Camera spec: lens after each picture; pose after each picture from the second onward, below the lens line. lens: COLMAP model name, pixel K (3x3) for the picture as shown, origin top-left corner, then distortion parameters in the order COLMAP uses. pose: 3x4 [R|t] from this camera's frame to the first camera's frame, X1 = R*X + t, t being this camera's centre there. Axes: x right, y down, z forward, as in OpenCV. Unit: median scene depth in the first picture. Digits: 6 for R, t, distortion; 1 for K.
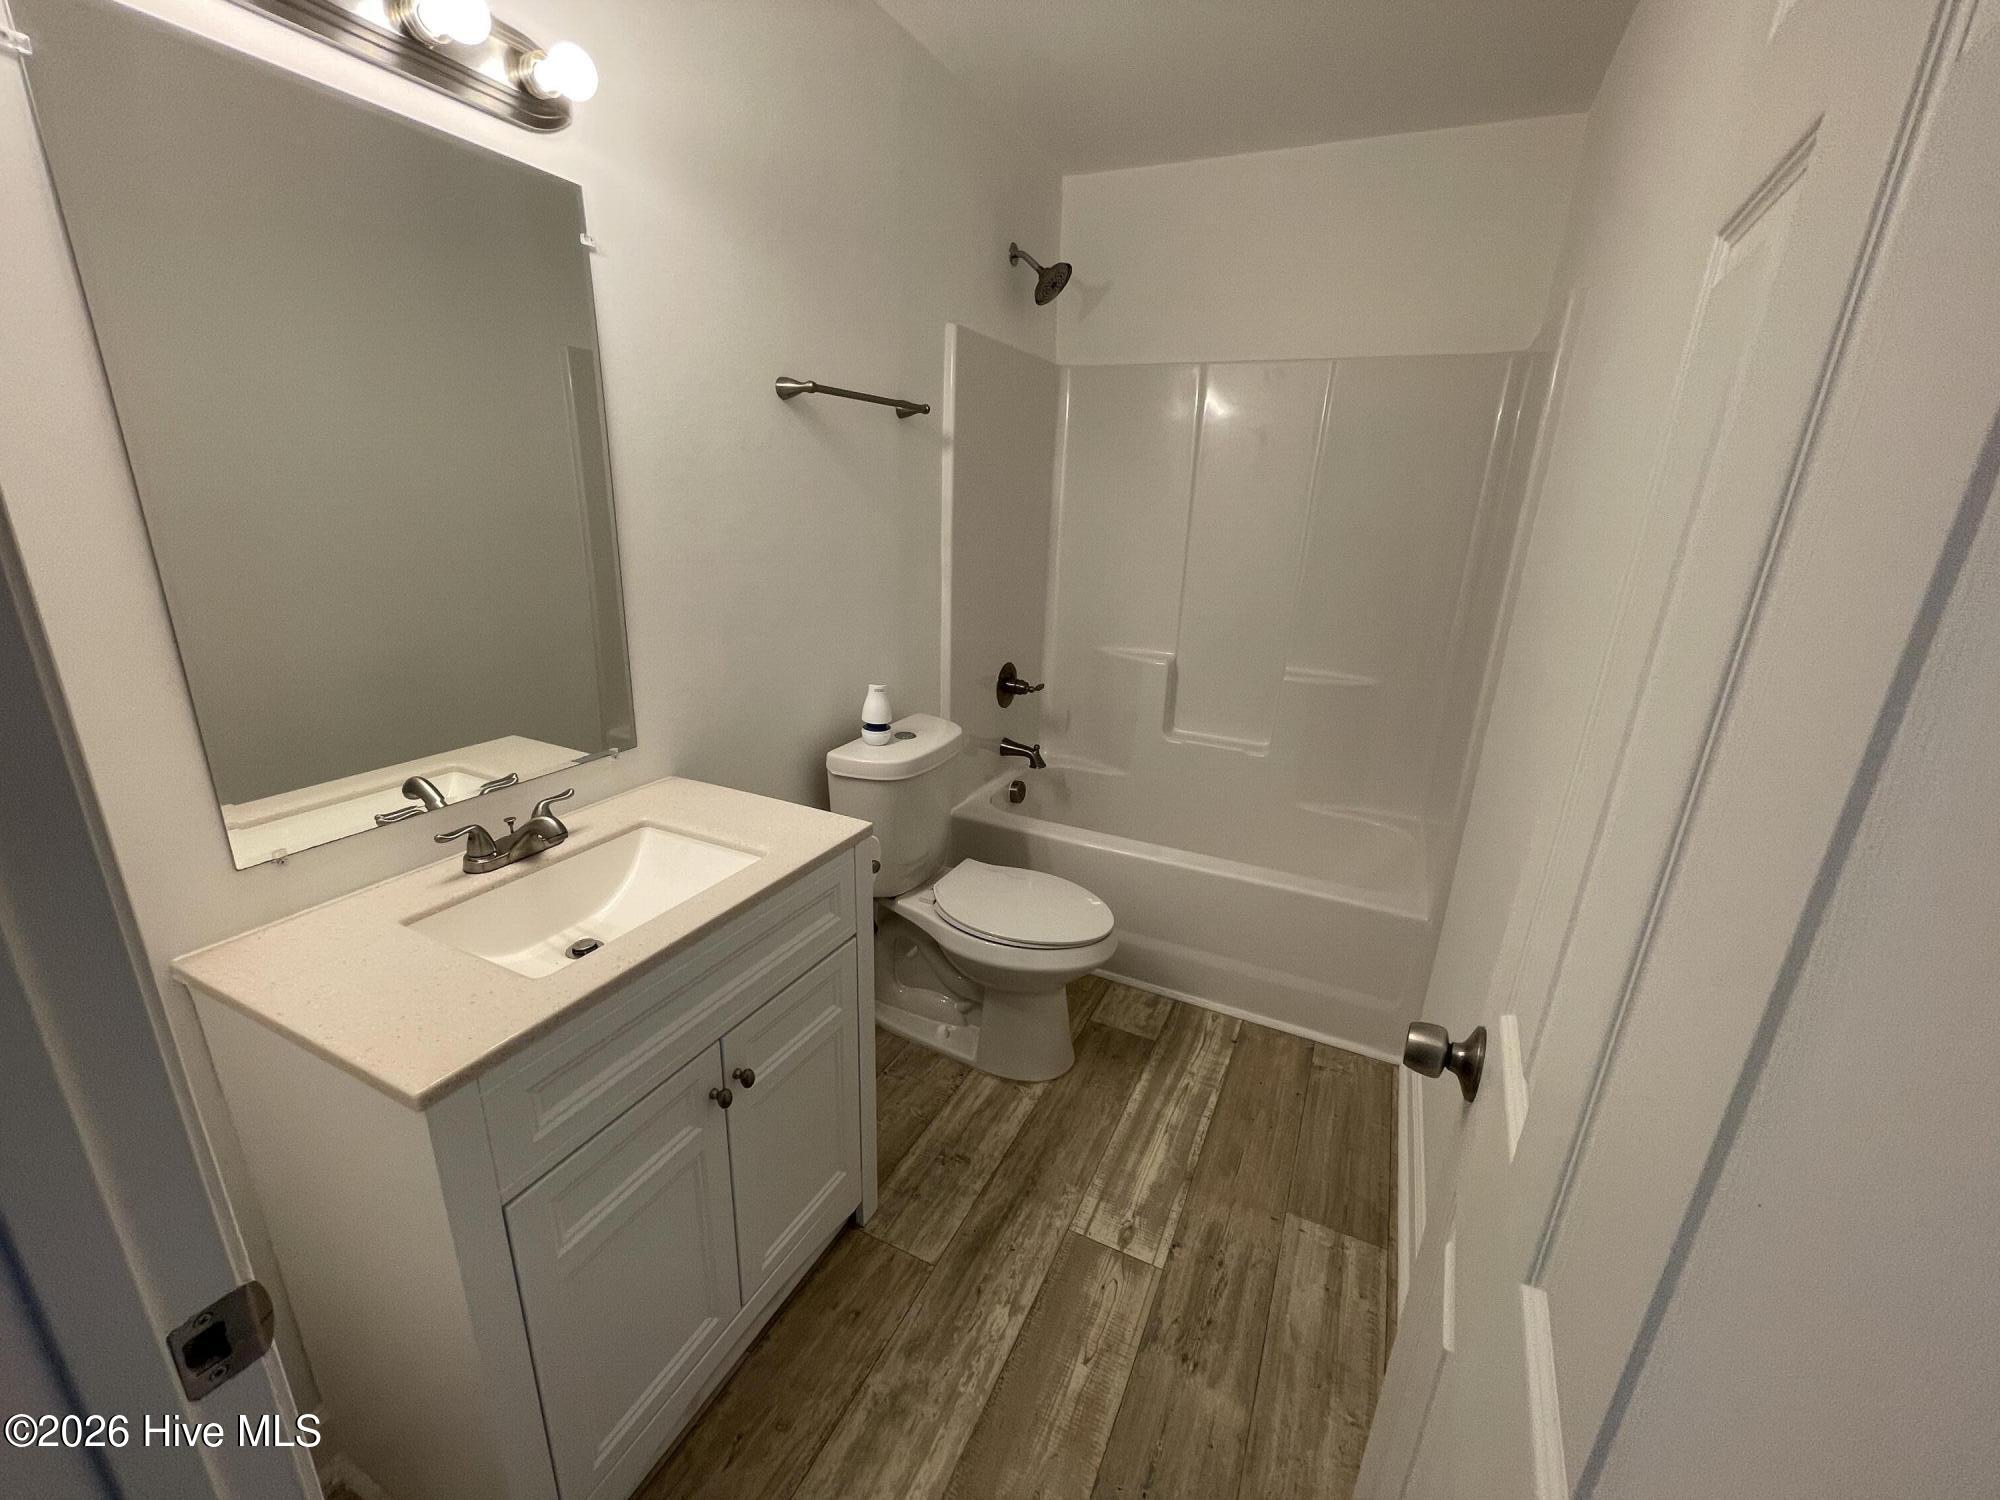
lens RADIAL K [[812.0, 0, 1002.8], [0, 812.0, 755.6], [0, 0, 1]] dist [-0.002786, 0.000247]
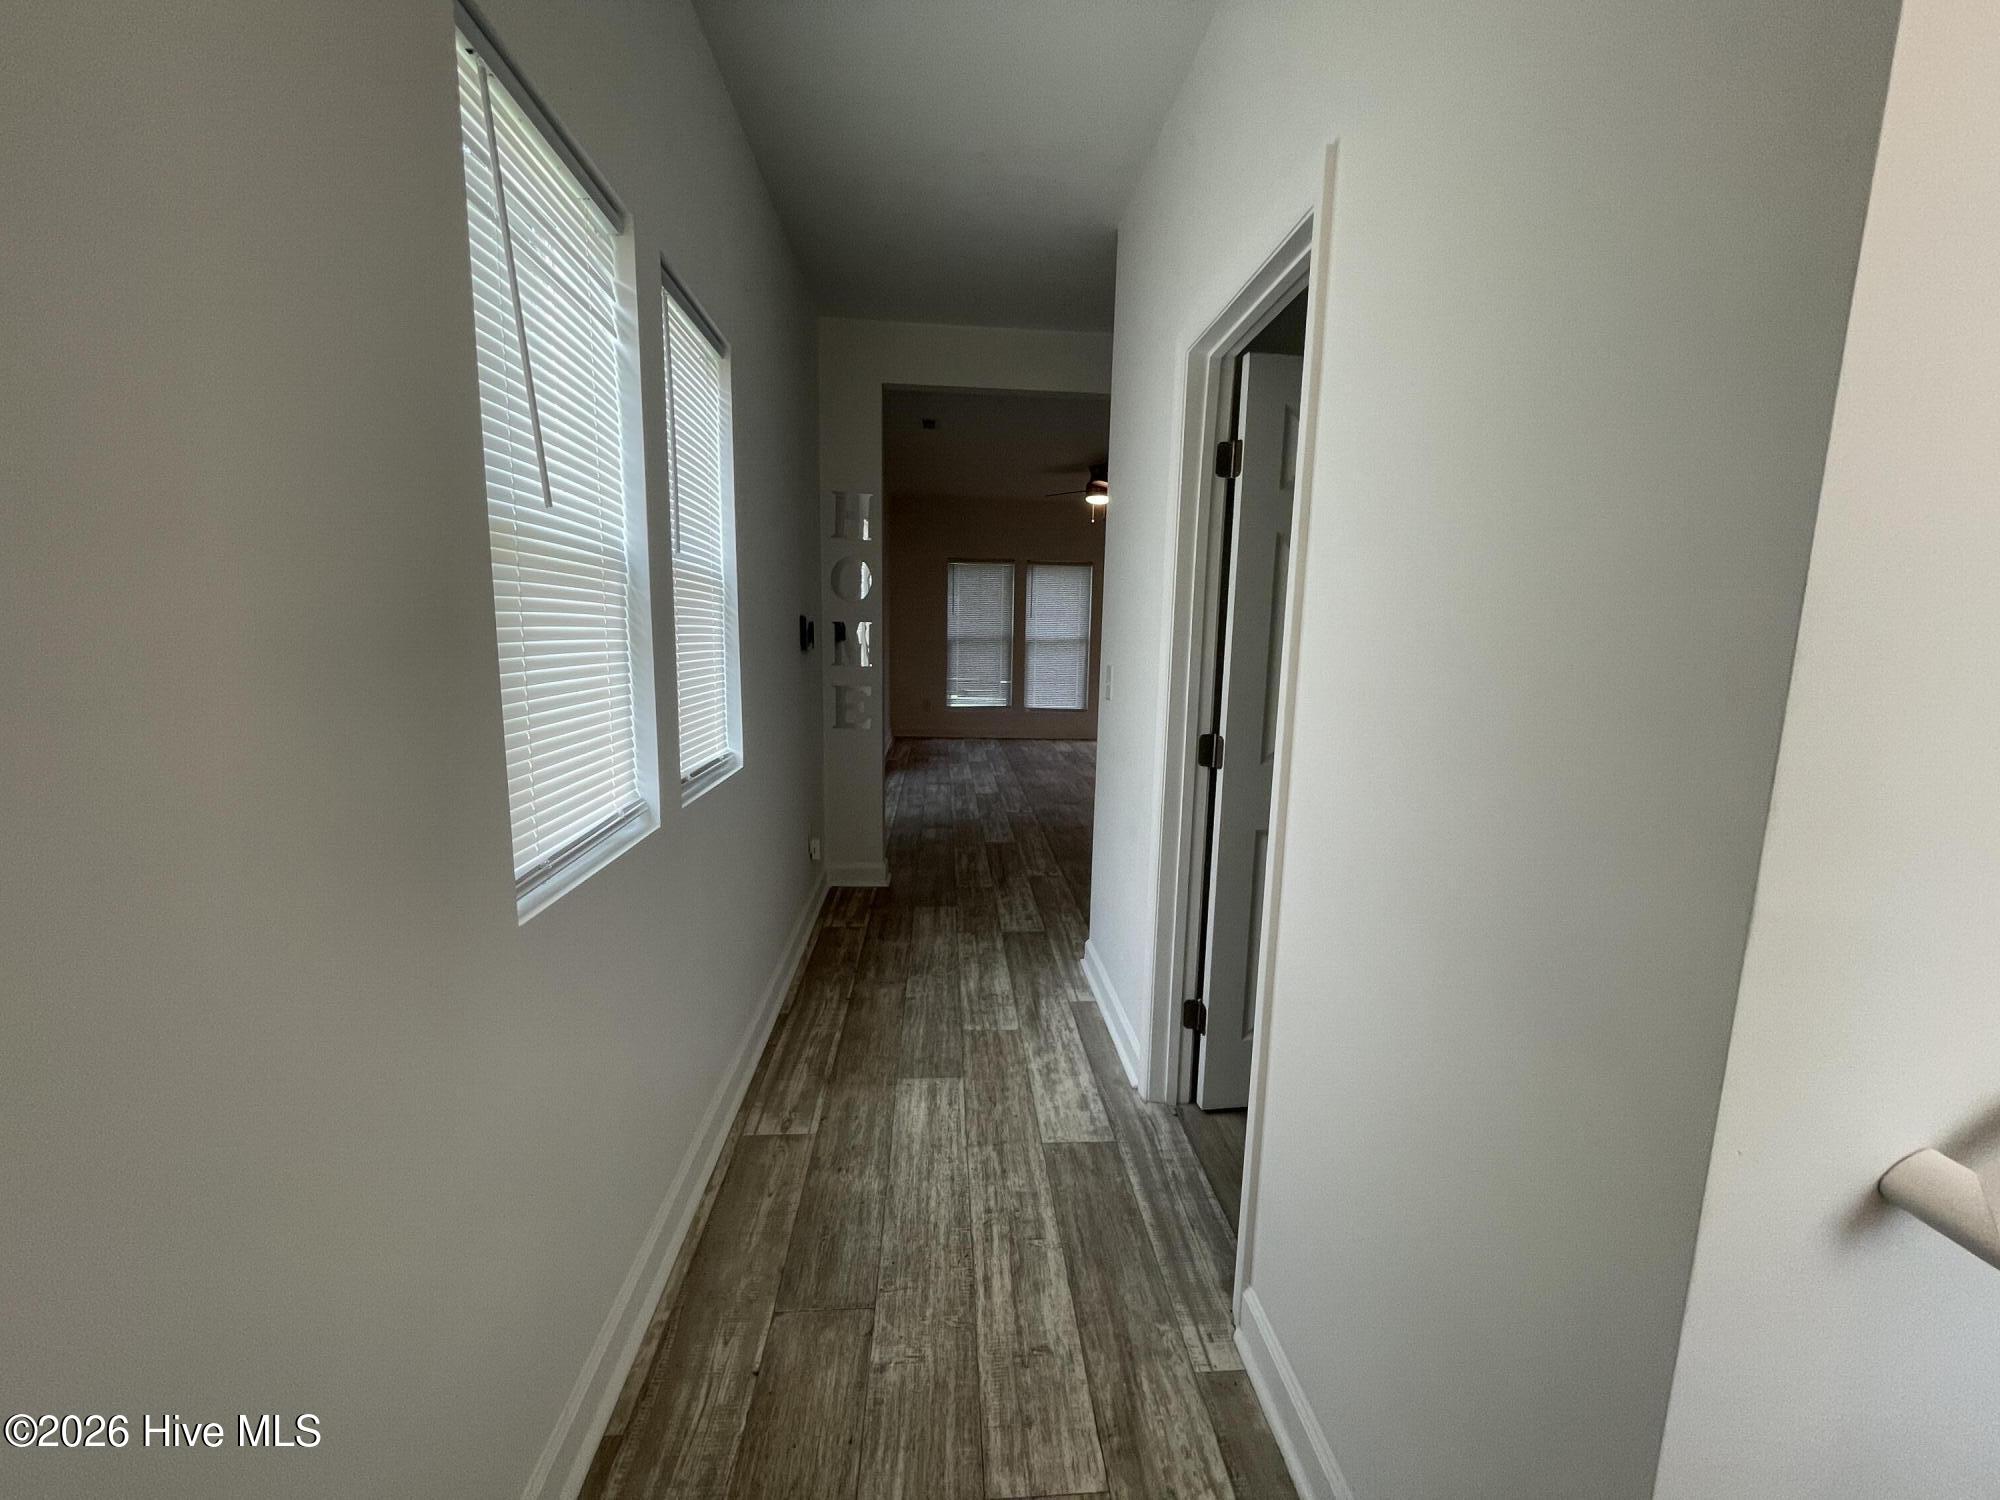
lens RADIAL K [[812.0, 0, 998.9], [0, 812.0, 752.1], [0, 0, 1]] dist [-0.002786, 0.000247]
pose [[0.871239, -0.100308, 0.480502, -0.111849], [0.170636, 0.979738, -0.104869, 0.177714], [-0.460246, 0.173357, 0.870701, -0.386989]]
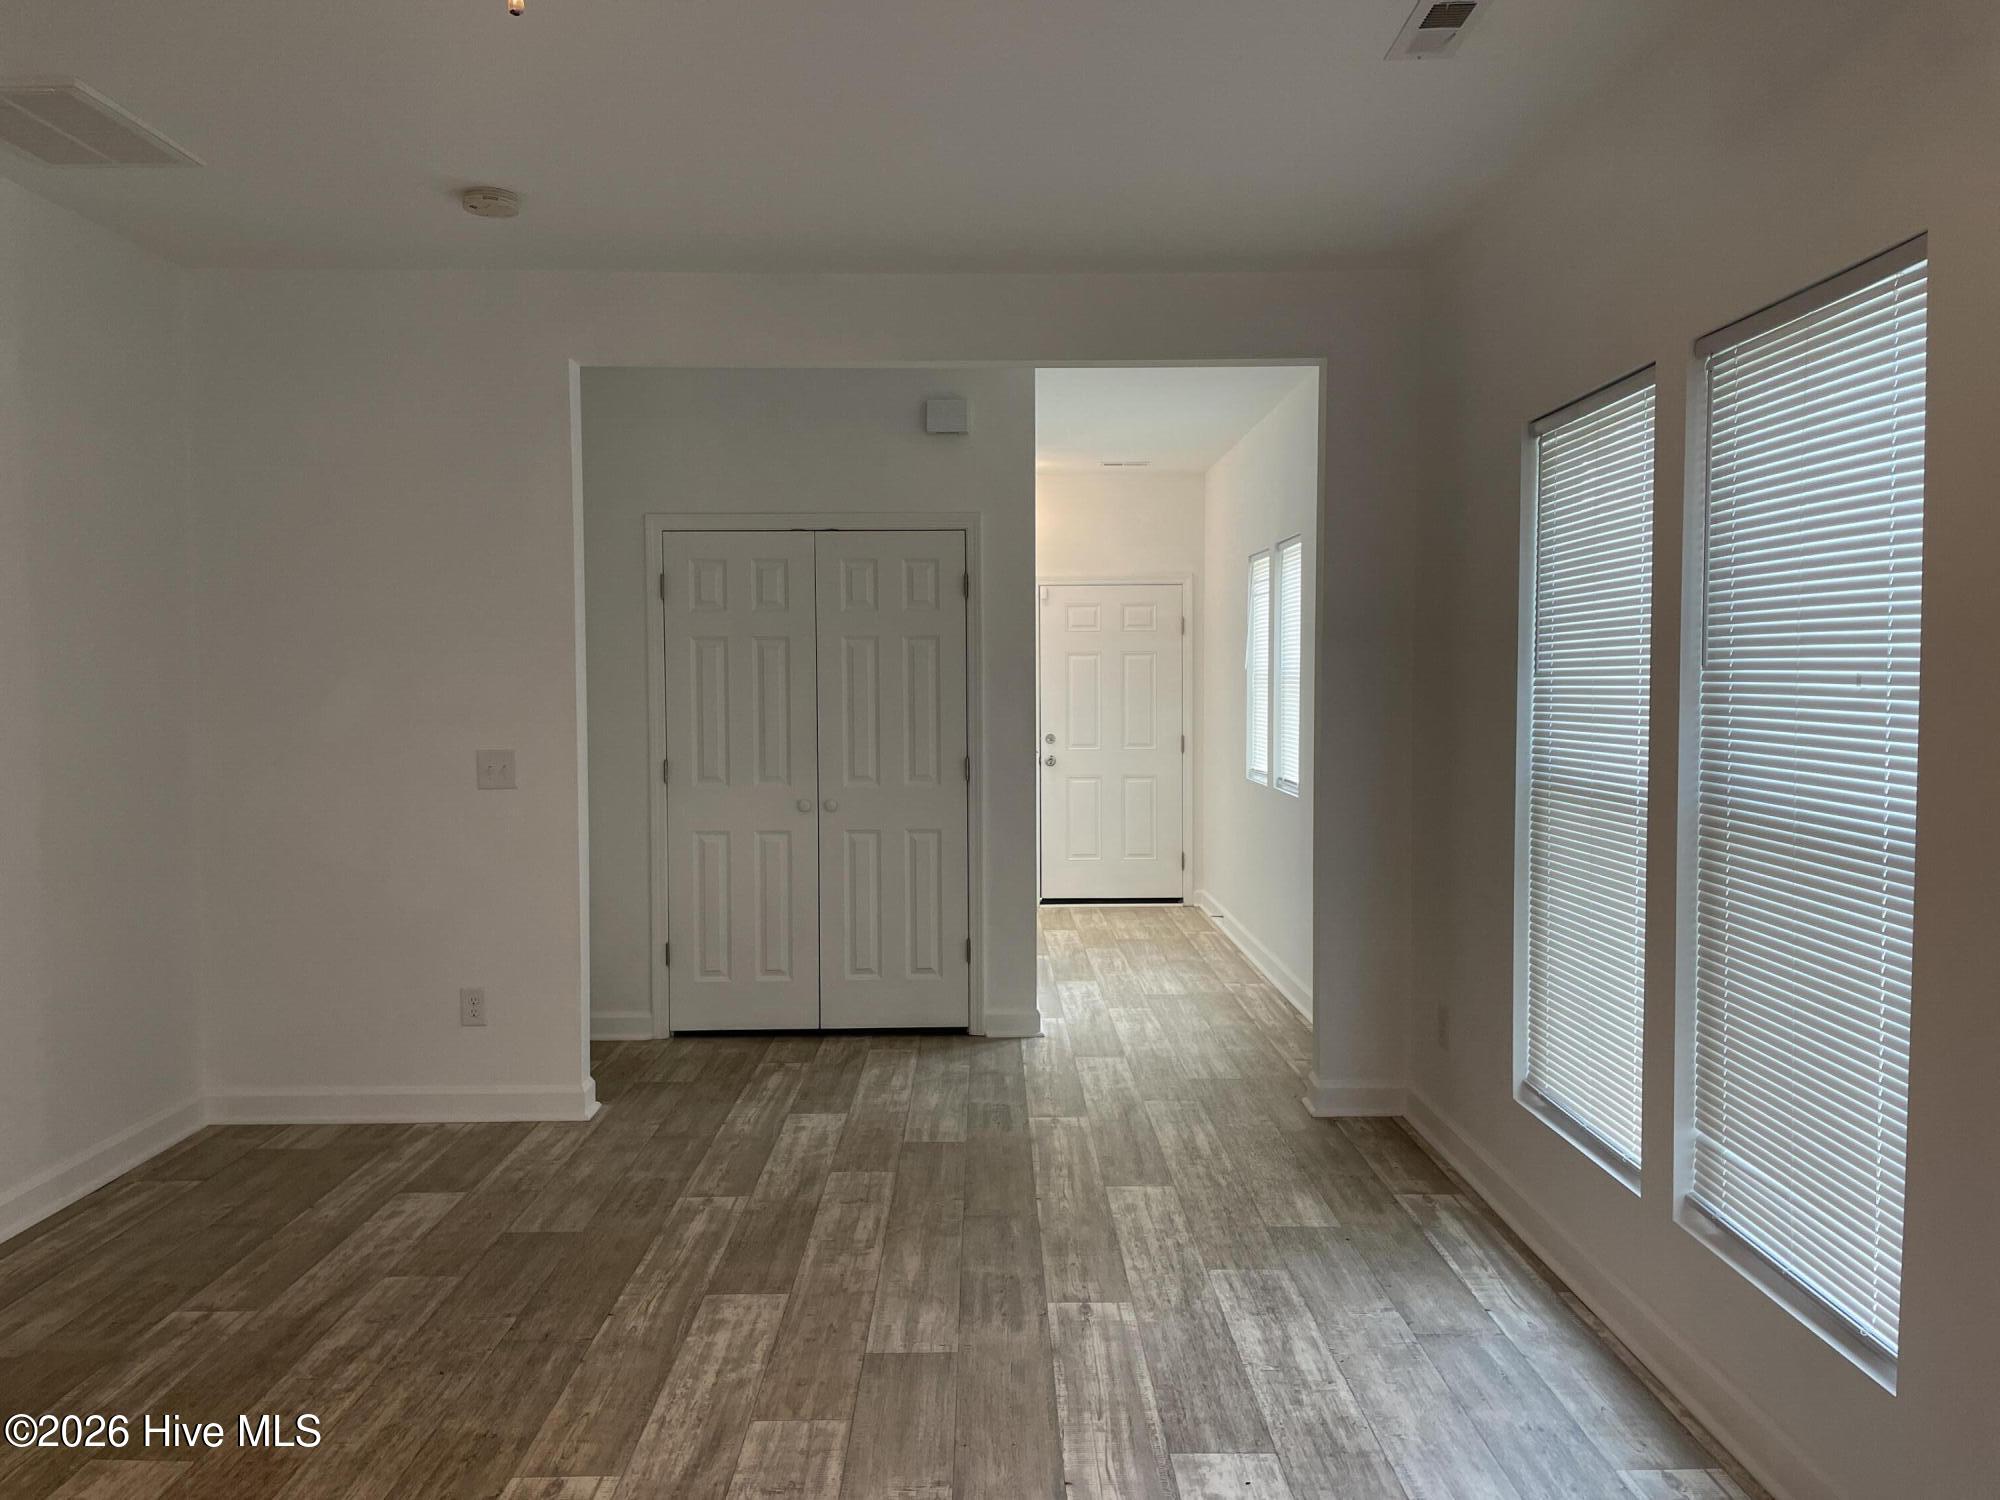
lens RADIAL K [[1534.7, 0, 1000.7], [0, 1534.7, 751.4], [0, 0, 1]] dist [-0.004137, -0.001177]
pose [[-0.897667, -0.026314, -0.439888, 1.100592], [-0.174585, 0.937772, 0.300172, -0.675670], [0.404616, 0.346252, -0.846401, 2.258796]]
